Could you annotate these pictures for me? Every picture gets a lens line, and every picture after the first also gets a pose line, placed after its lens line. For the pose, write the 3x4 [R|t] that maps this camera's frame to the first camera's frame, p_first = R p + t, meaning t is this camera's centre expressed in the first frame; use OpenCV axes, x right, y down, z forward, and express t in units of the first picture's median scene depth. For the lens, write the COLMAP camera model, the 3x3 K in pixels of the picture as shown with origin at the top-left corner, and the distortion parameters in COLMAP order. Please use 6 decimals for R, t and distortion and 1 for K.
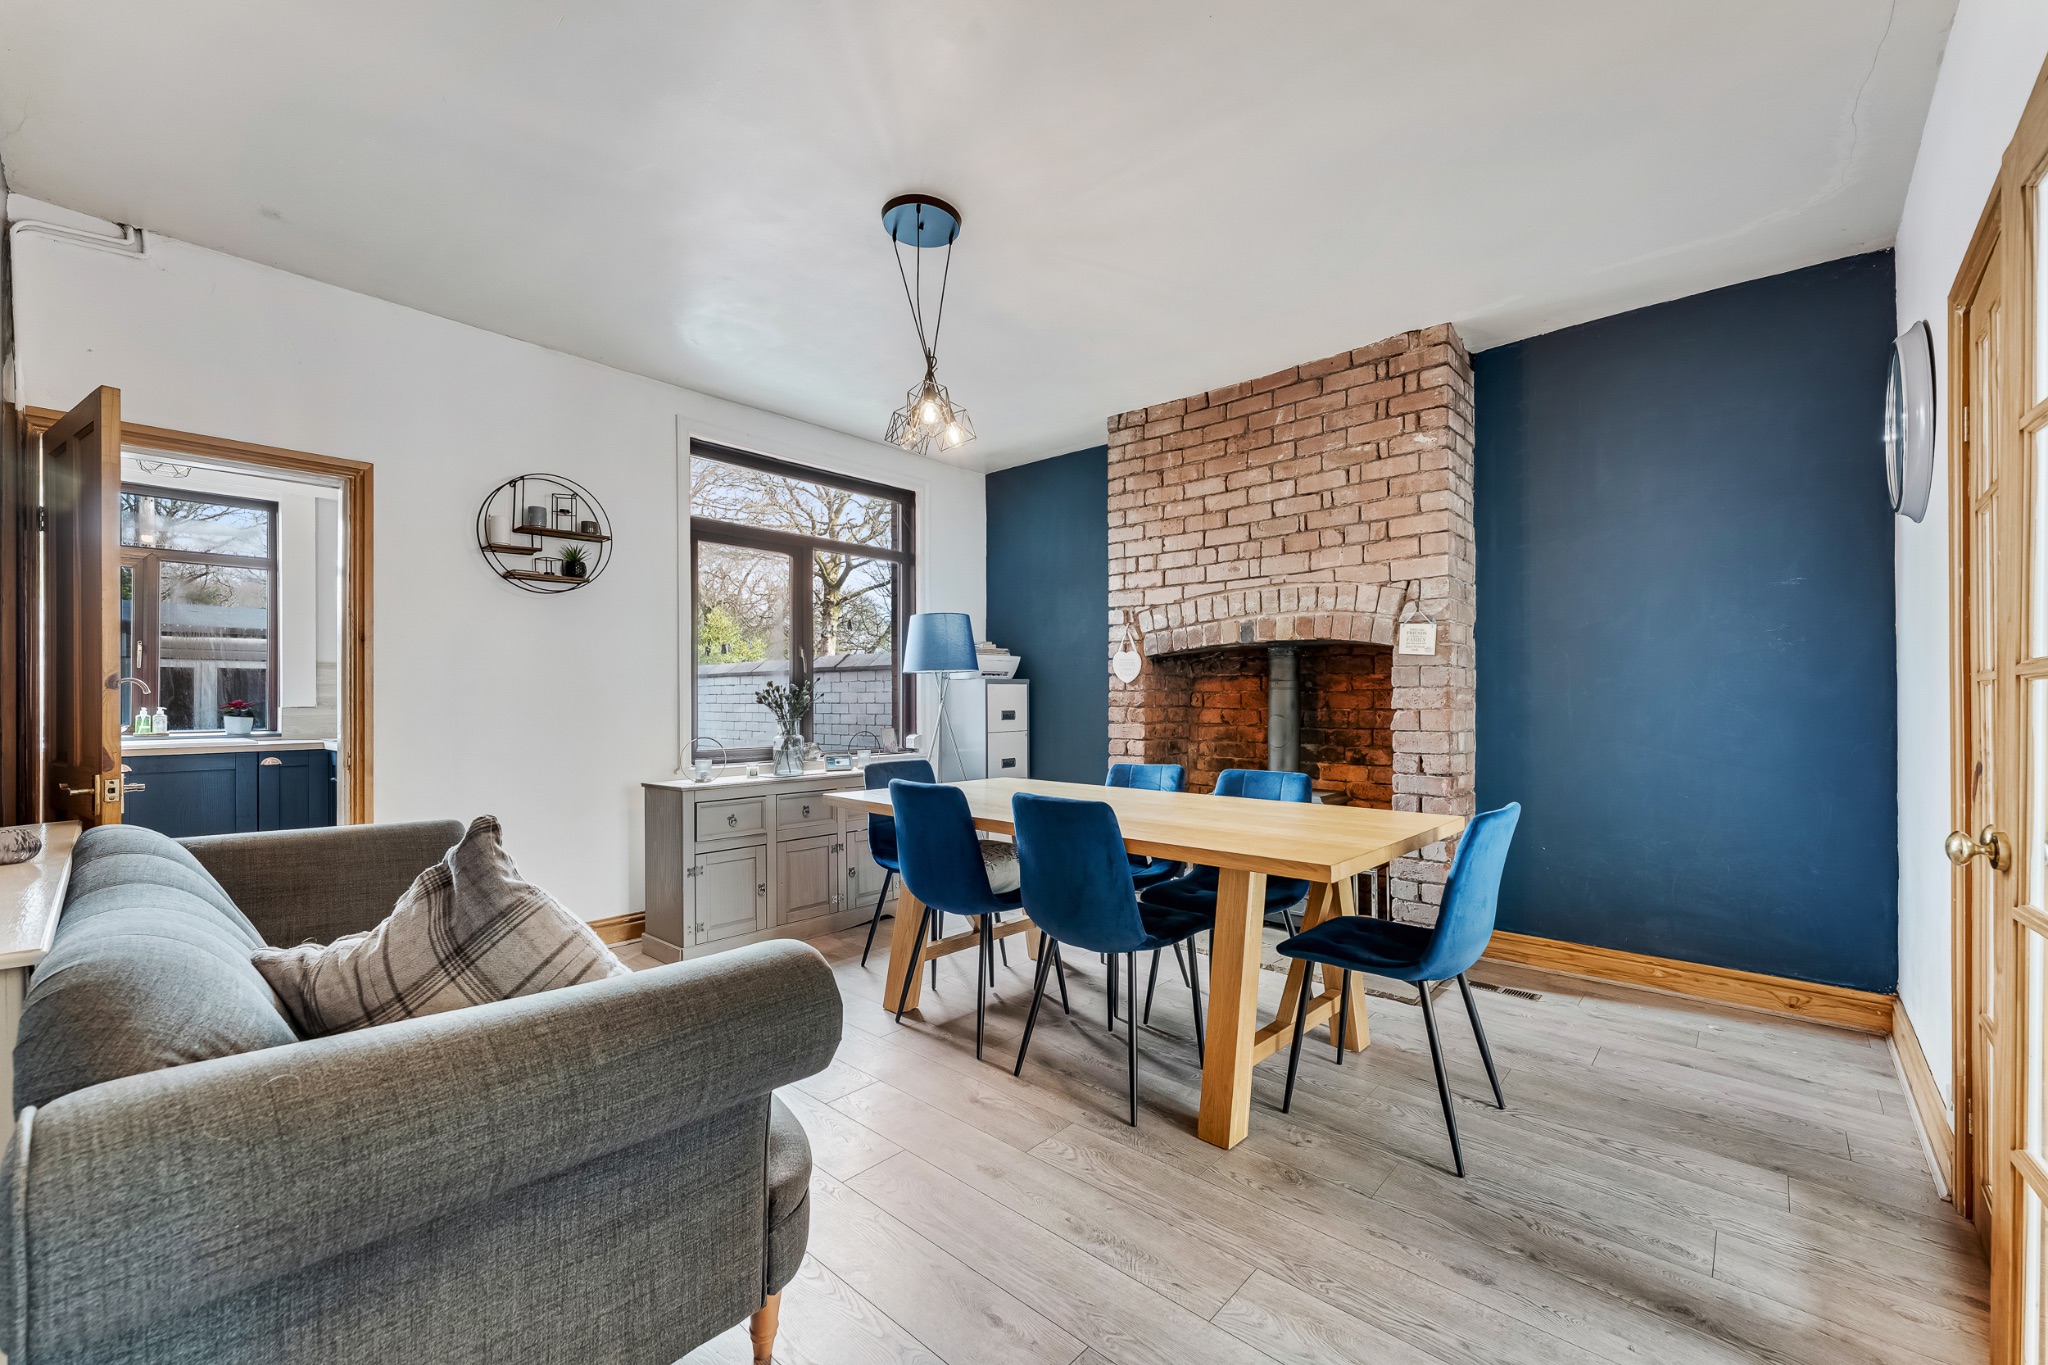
lens RADIAL K [[821.5, 0, 1025.3], [0, 821.5, 698.2], [0, 0, 1]] dist [-0.002685, -0.000461]
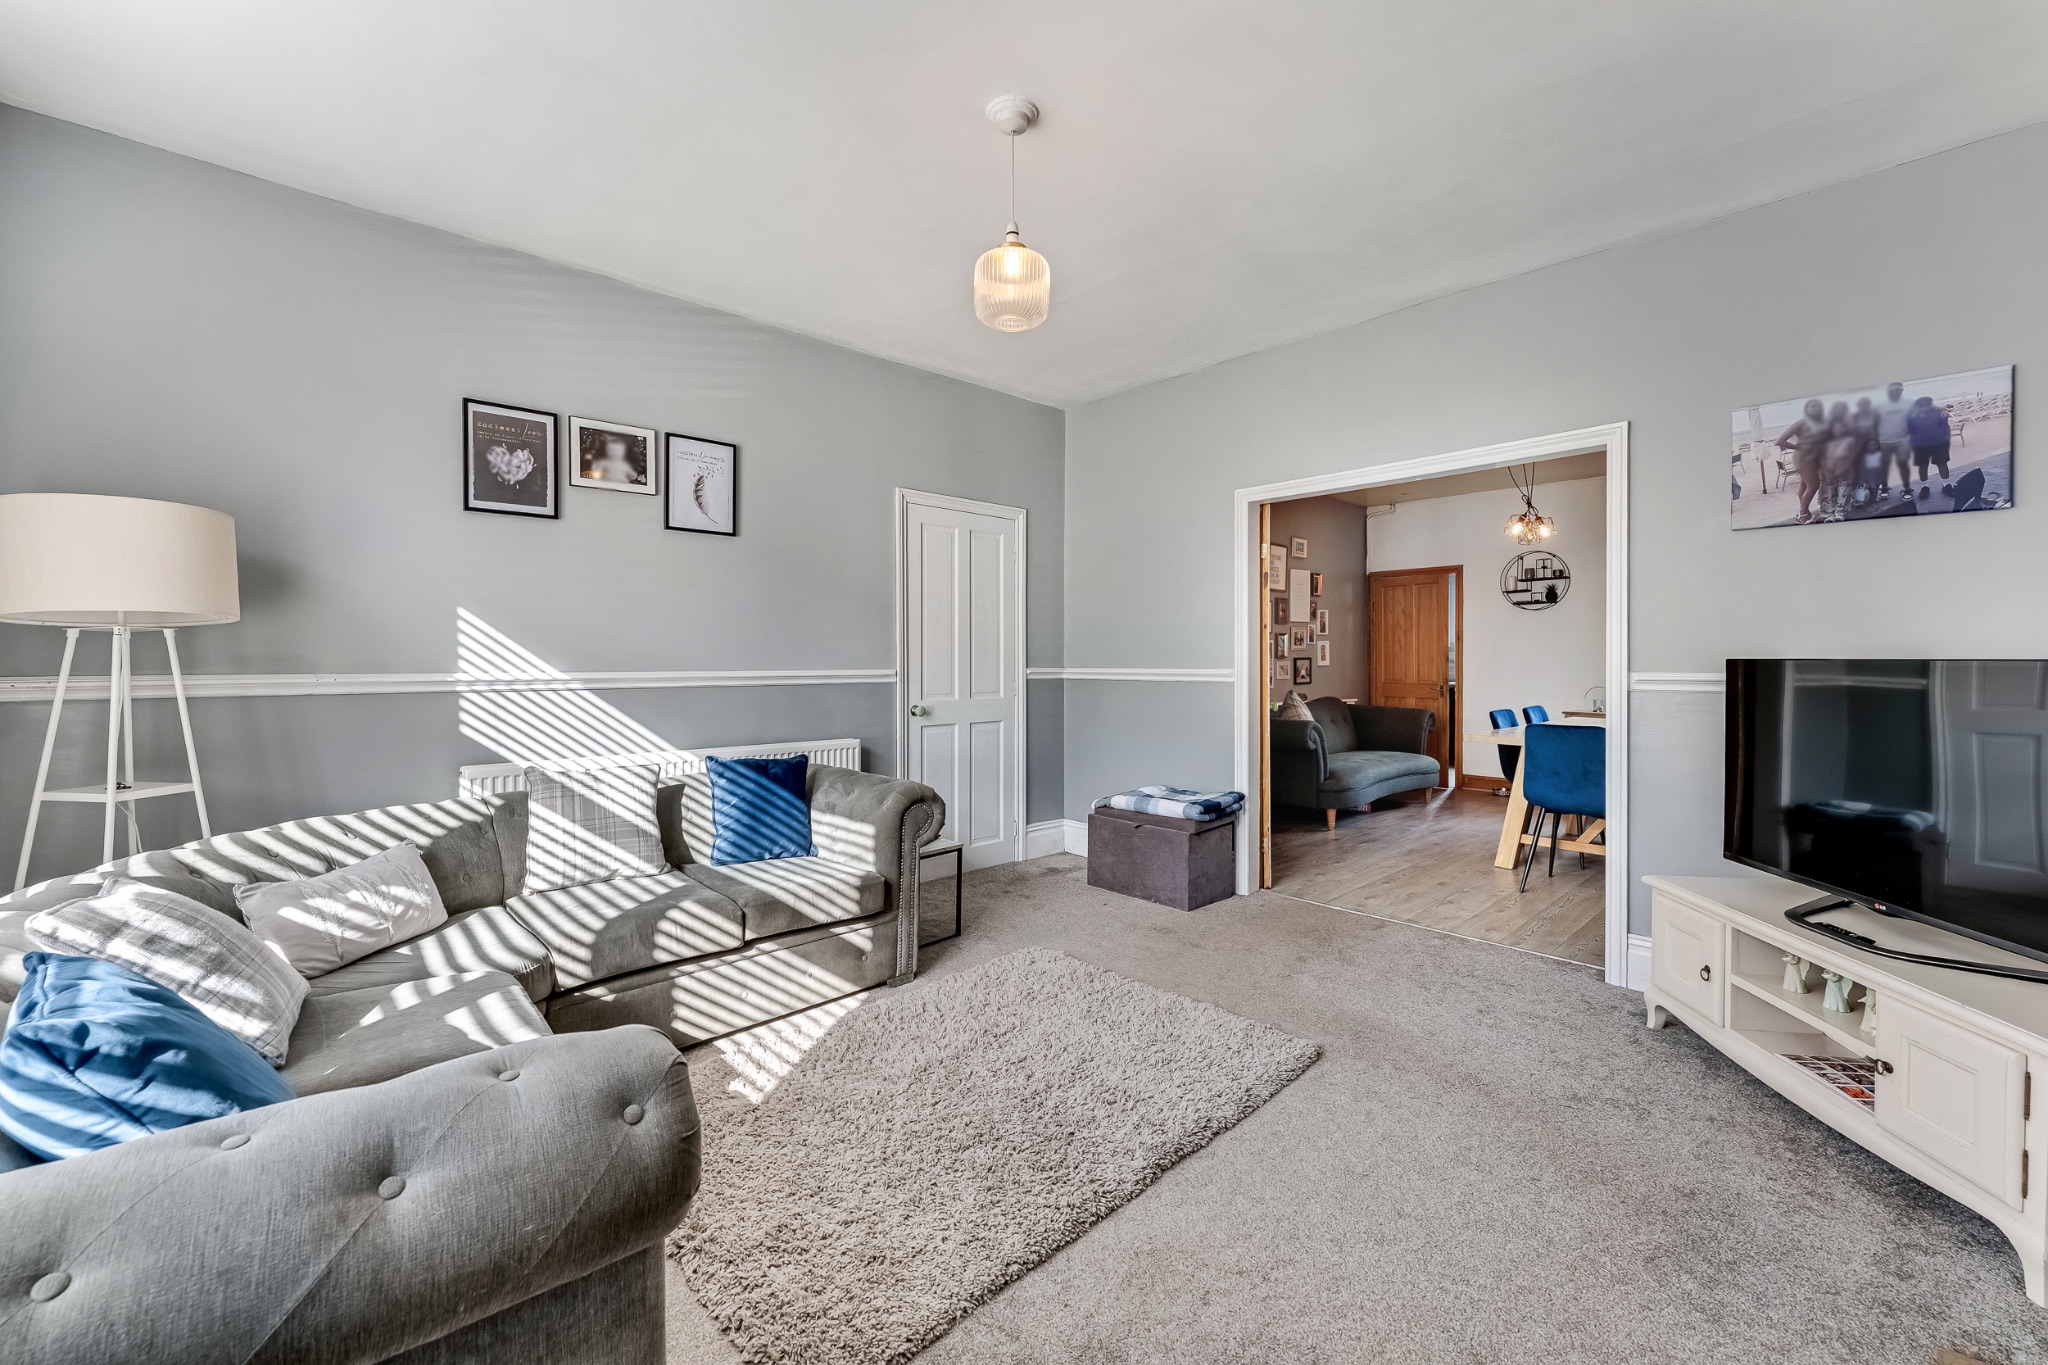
lens RADIAL K [[876.4, 0, 1020.0], [0, 876.4, 669.0], [0, 0, 1]] dist [0.000346, 0.000034]
pose [[-0.074612, 0.012912, -0.997129, 1.439568], [0.000879, 0.999917, 0.012883, -0.013848], [0.997212, 0.000085, -0.074618, -0.069394]]
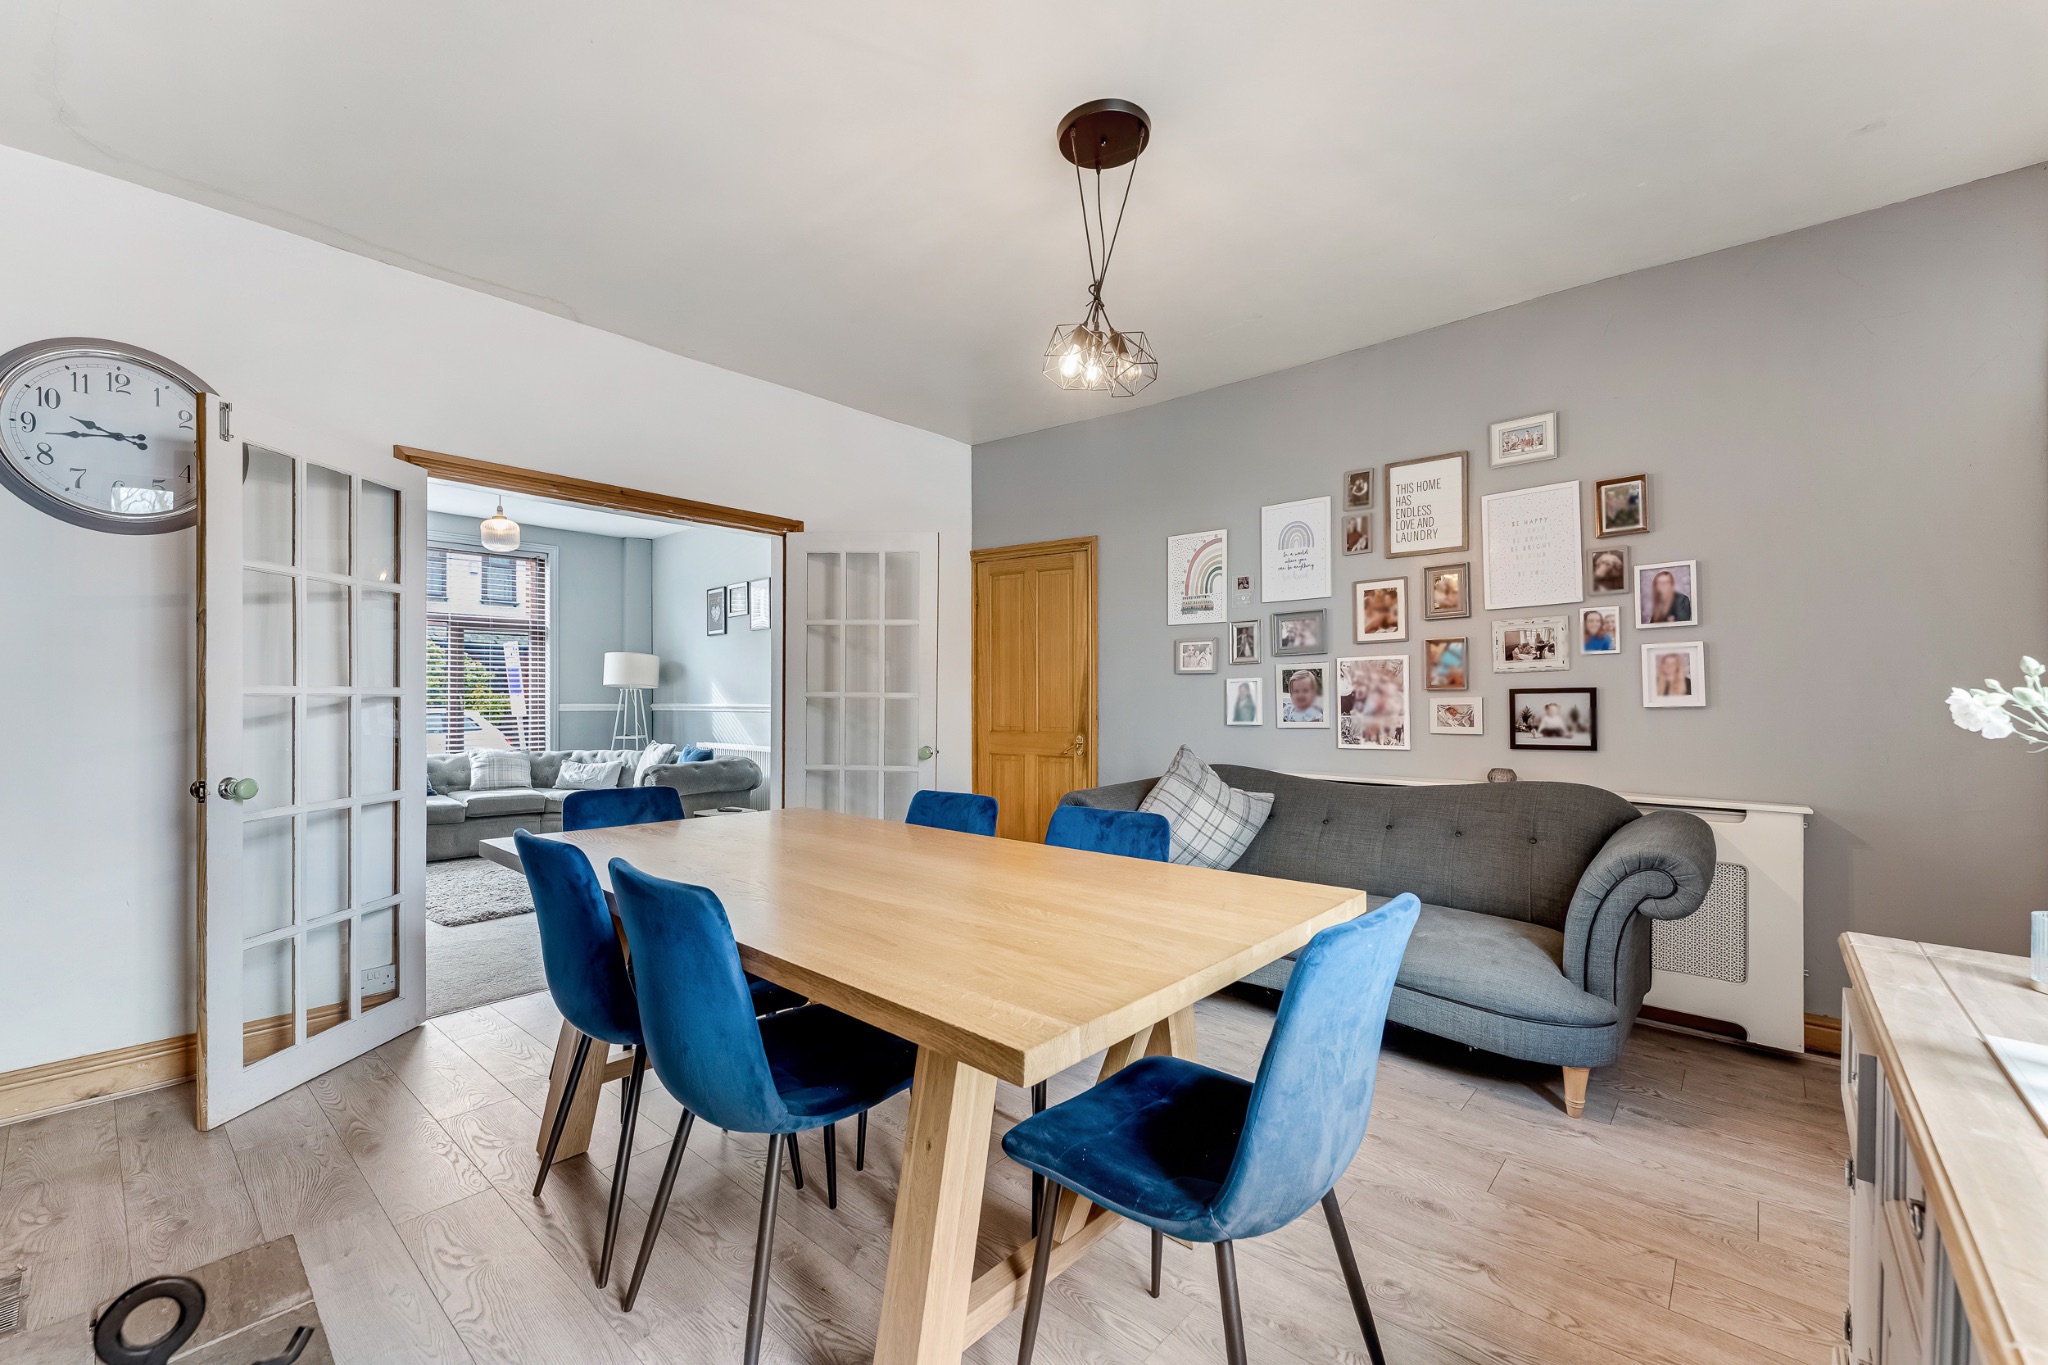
lens RADIAL K [[821.5, 0, 1019.7], [0, 821.5, 701.4], [0, 0, 1]] dist [-0.002685, -0.000461]
pose [[-0.999998, -0.000033, -0.002217, -0.050585], [-0.000035, 1.000000, 0.000965, -0.006803], [0.002217, 0.000965, -0.999997, 1.207375]]
